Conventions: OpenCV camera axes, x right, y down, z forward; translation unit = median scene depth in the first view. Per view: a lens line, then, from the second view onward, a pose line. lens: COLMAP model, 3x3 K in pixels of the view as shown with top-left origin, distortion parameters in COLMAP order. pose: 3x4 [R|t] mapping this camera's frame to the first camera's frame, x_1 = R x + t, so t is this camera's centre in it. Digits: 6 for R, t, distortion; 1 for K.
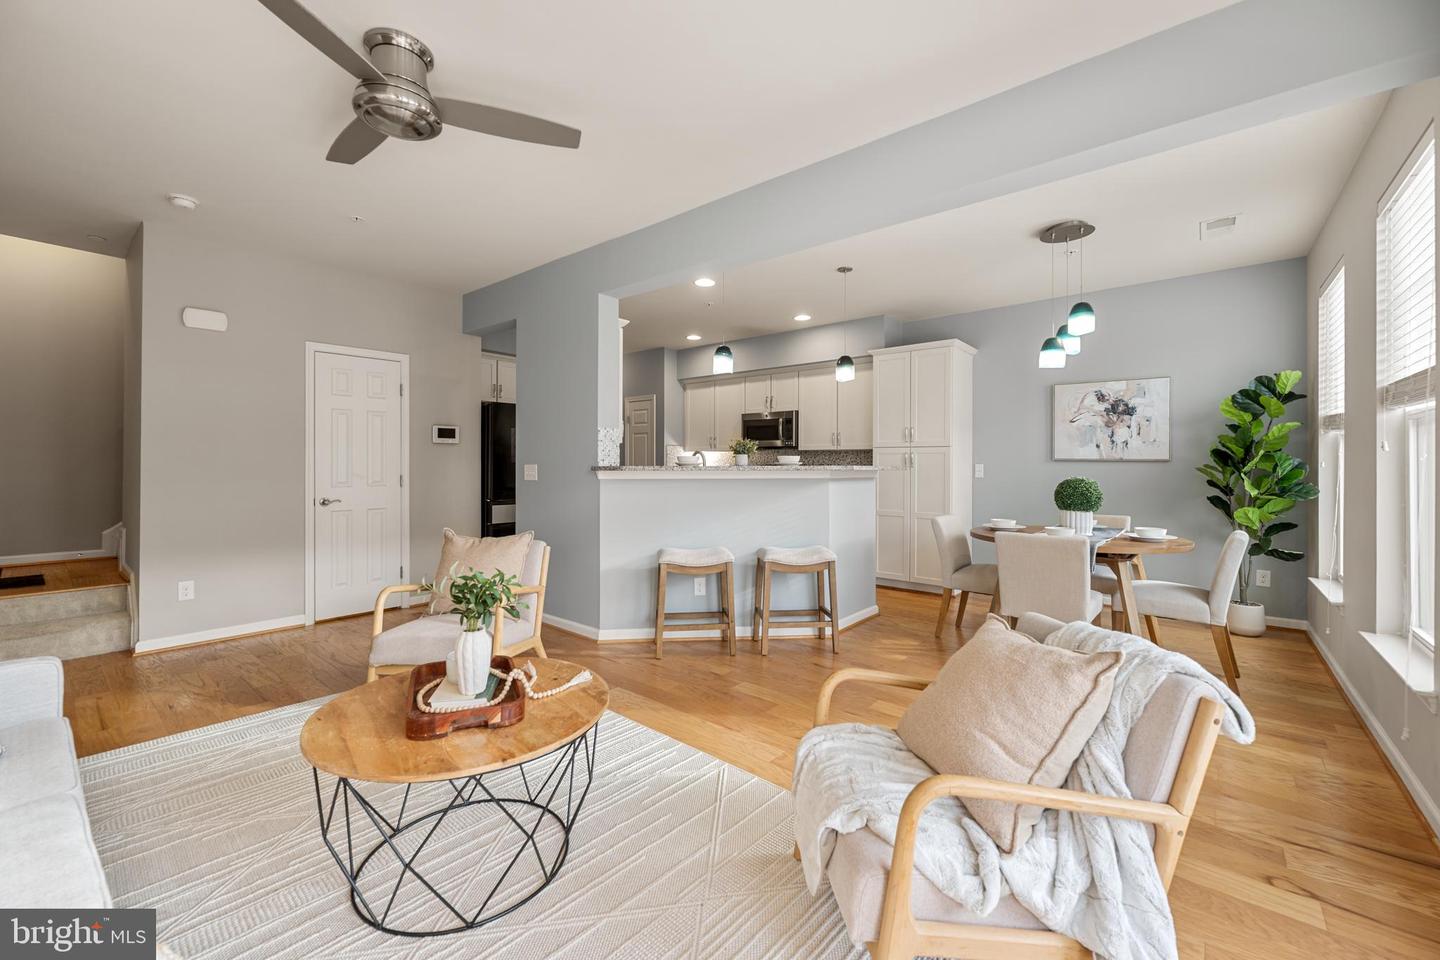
lens RADIAL K [[574.8, 0, 716.5], [0, 574.8, 463.7], [0, 0, 1]] dist [-0.000153, 0.000090]
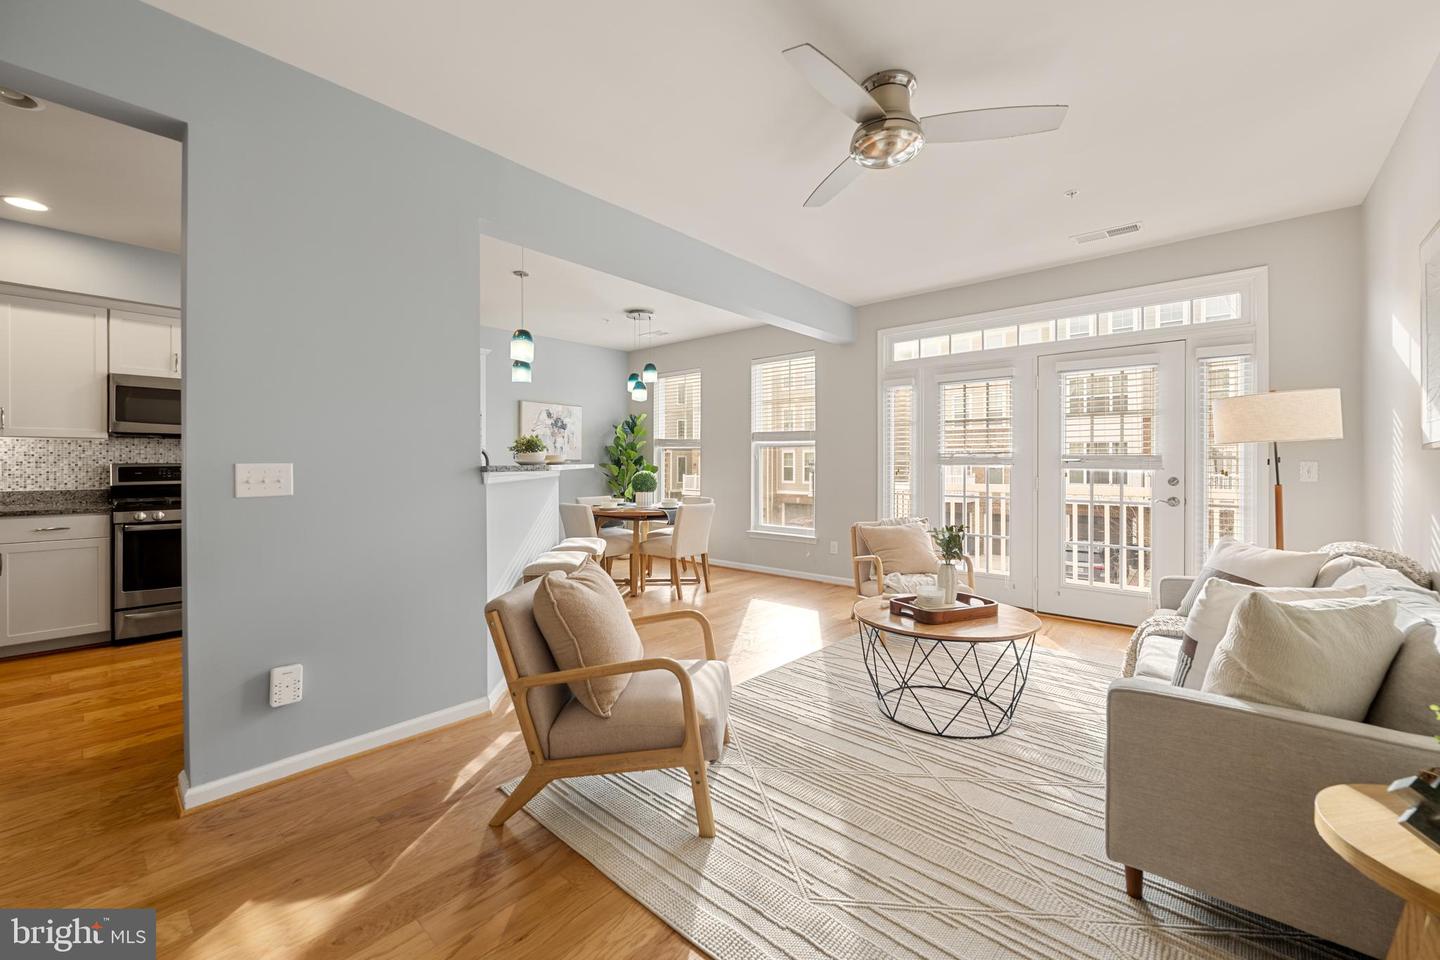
lens RADIAL K [[574.8, 0, 716.5], [0, 574.8, 463.7], [0, 0, 1]] dist [-0.000153, 0.000090]
pose [[0.024497, -0.001422, 0.999699, -0.719583], [0.000481, 0.999999, 0.001410, 0.001028], [-0.999700, 0.000446, 0.024498, 0.573338]]
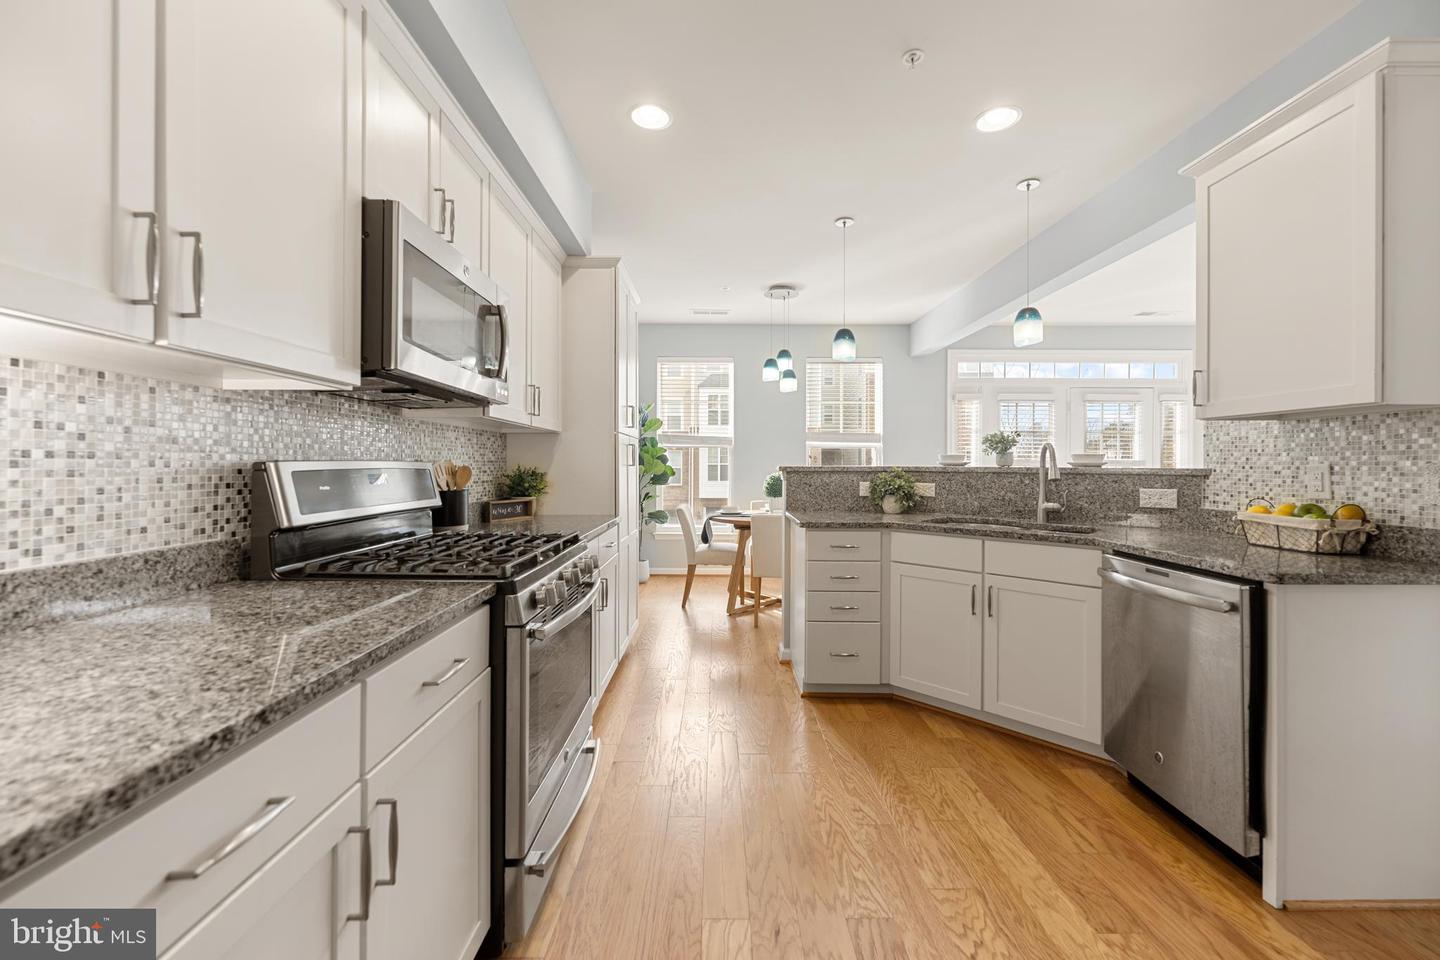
lens RADIAL K [[575.1, 0, 719.4], [0, 575.1, 460.7], [0, 0, 1]] dist [0.000552, 0.000028]
pose [[-0.648471, 0.001807, 0.761237, -0.248889], [-0.003829, 0.999977, -0.005636, 0.002527], [-0.761229, -0.006570, -0.648449, 1.506299]]
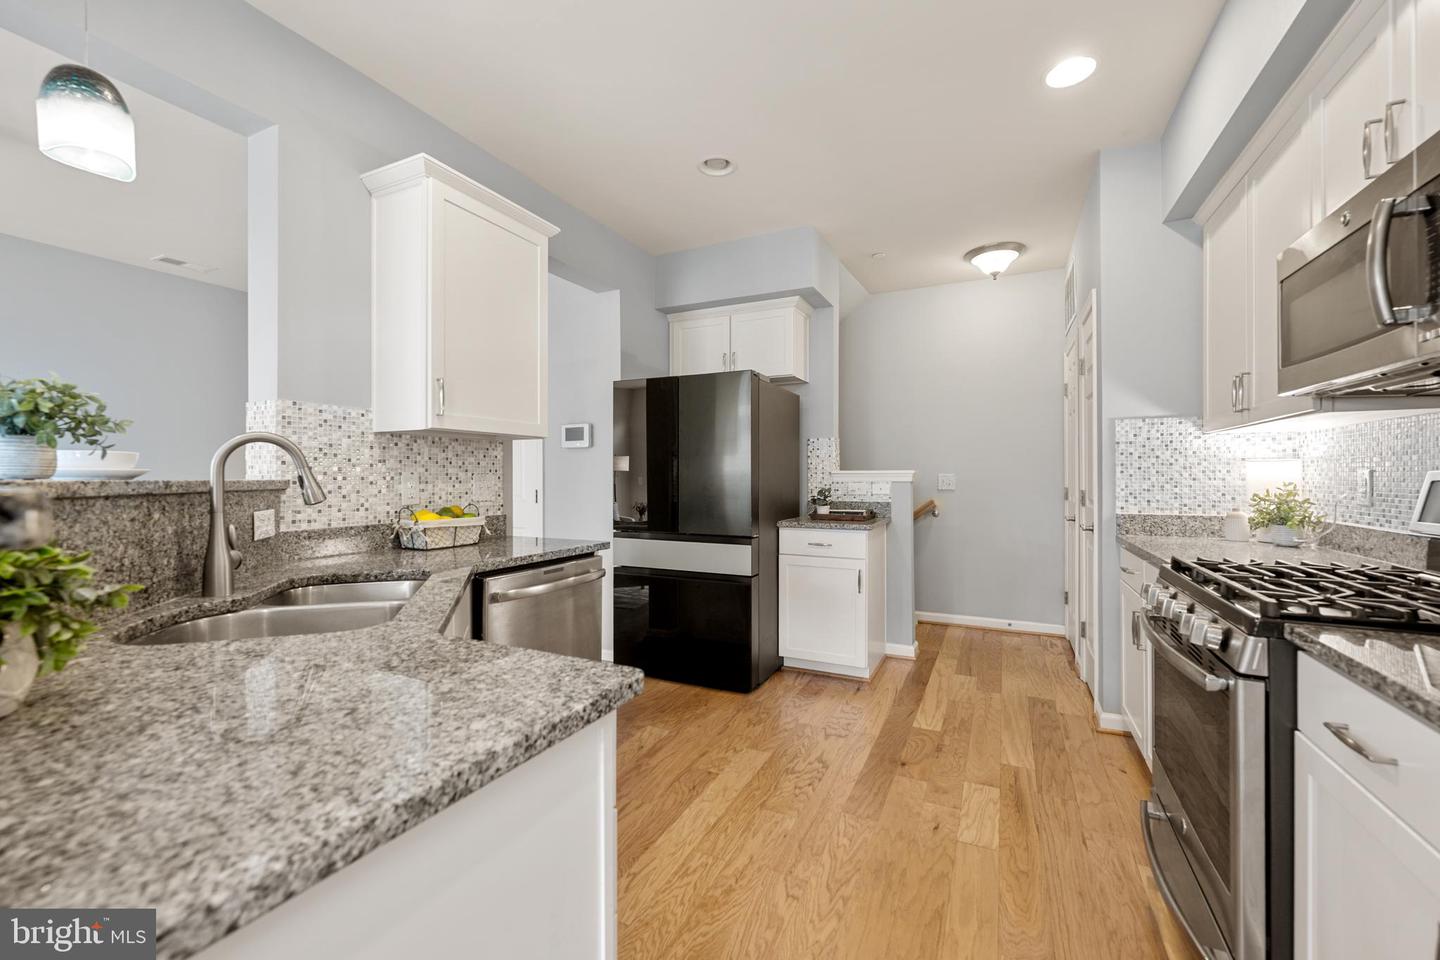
lens RADIAL K [[584.2, 0, 717.7], [0, 584.2, 475.0], [0, 0, 1]] dist [-0.002472, 0.000032]
pose [[0.246478, -0.005217, -0.969134, 0.317702], [0.002478, 0.999986, -0.004753, 0.004191], [0.969145, -0.001230, 0.246487, 1.039798]]
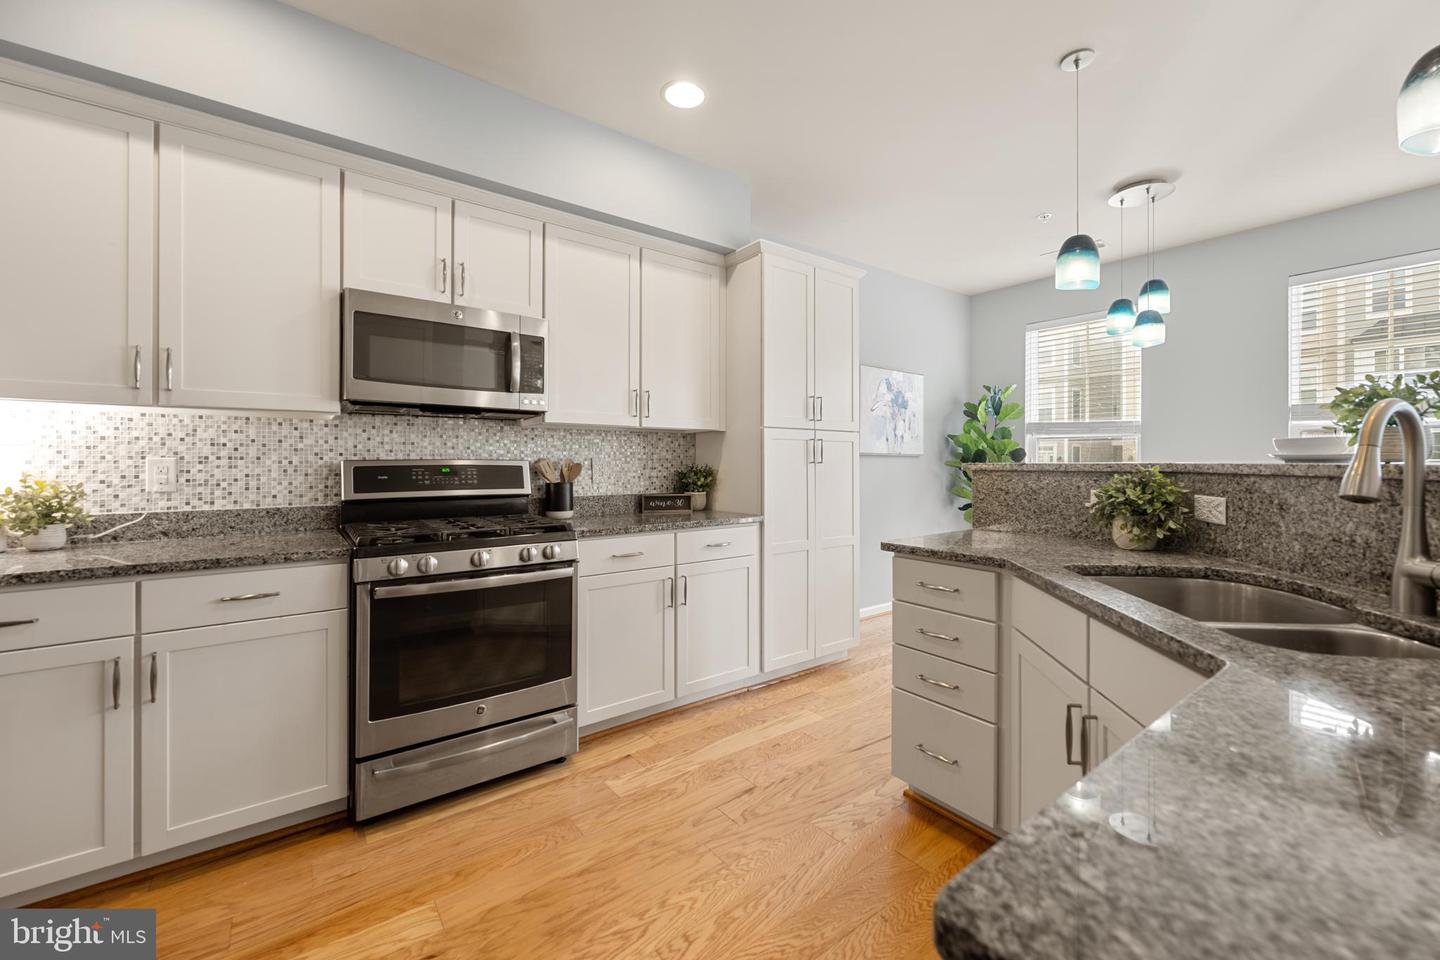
lens RADIAL K [[575.1, 0, 719.4], [0, 575.1, 460.7], [0, 0, 1]] dist [0.000552, 0.000028]
pose [[0.218133, 0.000339, 0.975919, -0.285709], [0.001434, 0.999999, -0.000668, 0.002946], [-0.975918, 0.001546, 0.218132, 1.083812]]
